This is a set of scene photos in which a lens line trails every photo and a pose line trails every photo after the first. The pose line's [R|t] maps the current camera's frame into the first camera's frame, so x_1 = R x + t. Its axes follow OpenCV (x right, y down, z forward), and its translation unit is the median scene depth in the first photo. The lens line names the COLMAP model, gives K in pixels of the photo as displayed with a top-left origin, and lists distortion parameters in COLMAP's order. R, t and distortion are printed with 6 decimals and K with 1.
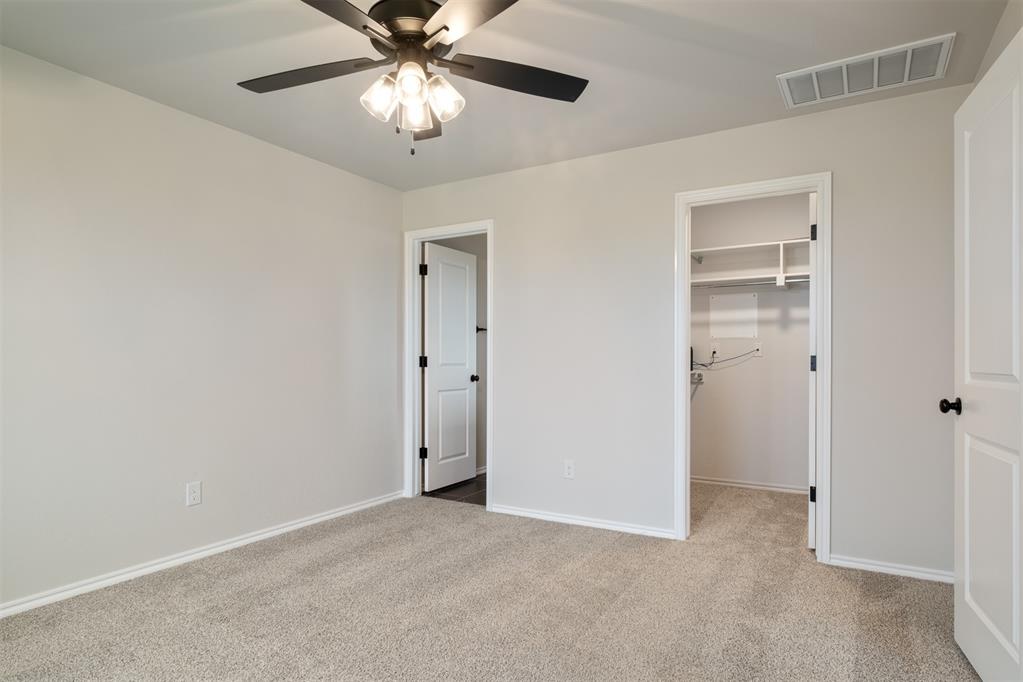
lens RADIAL K [[582.5, 0, 512.0], [0, 582.5, 357.6], [0, 0, 1]] dist [-0.000742, -0.000290]
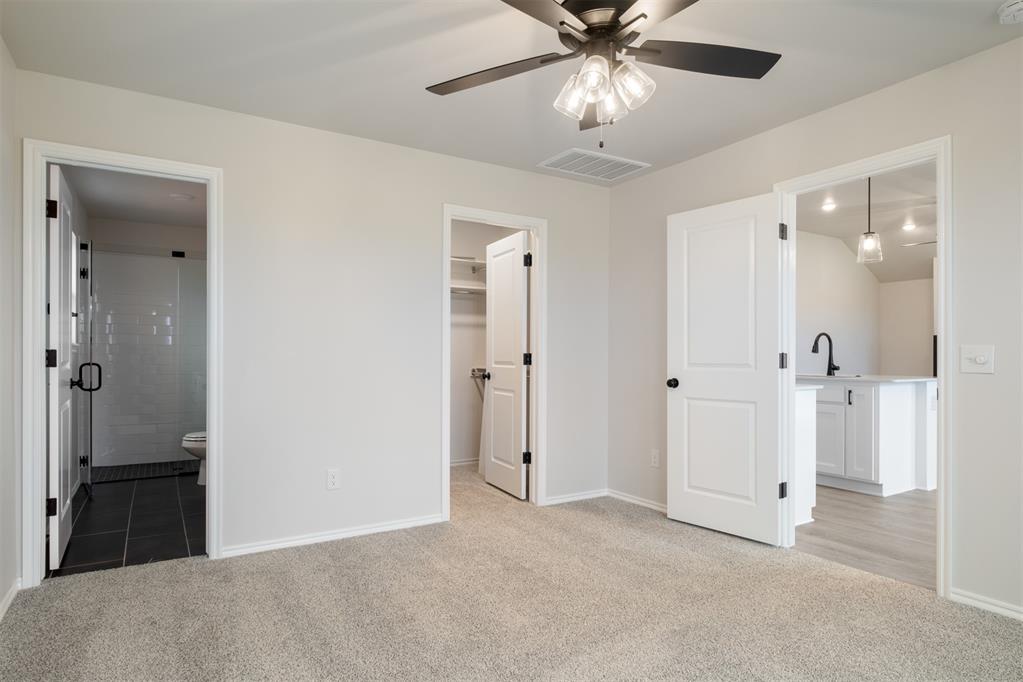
lens RADIAL K [[583.4, 0, 515.0], [0, 583.4, 350.7], [0, 0, 1]] dist [-0.003620, -0.000750]
pose [[0.460627, 0.008945, 0.887549, -0.637950], [-0.005912, 0.999958, -0.007010, 0.000375], [-0.887574, -0.002018, 0.460660, 0.386824]]
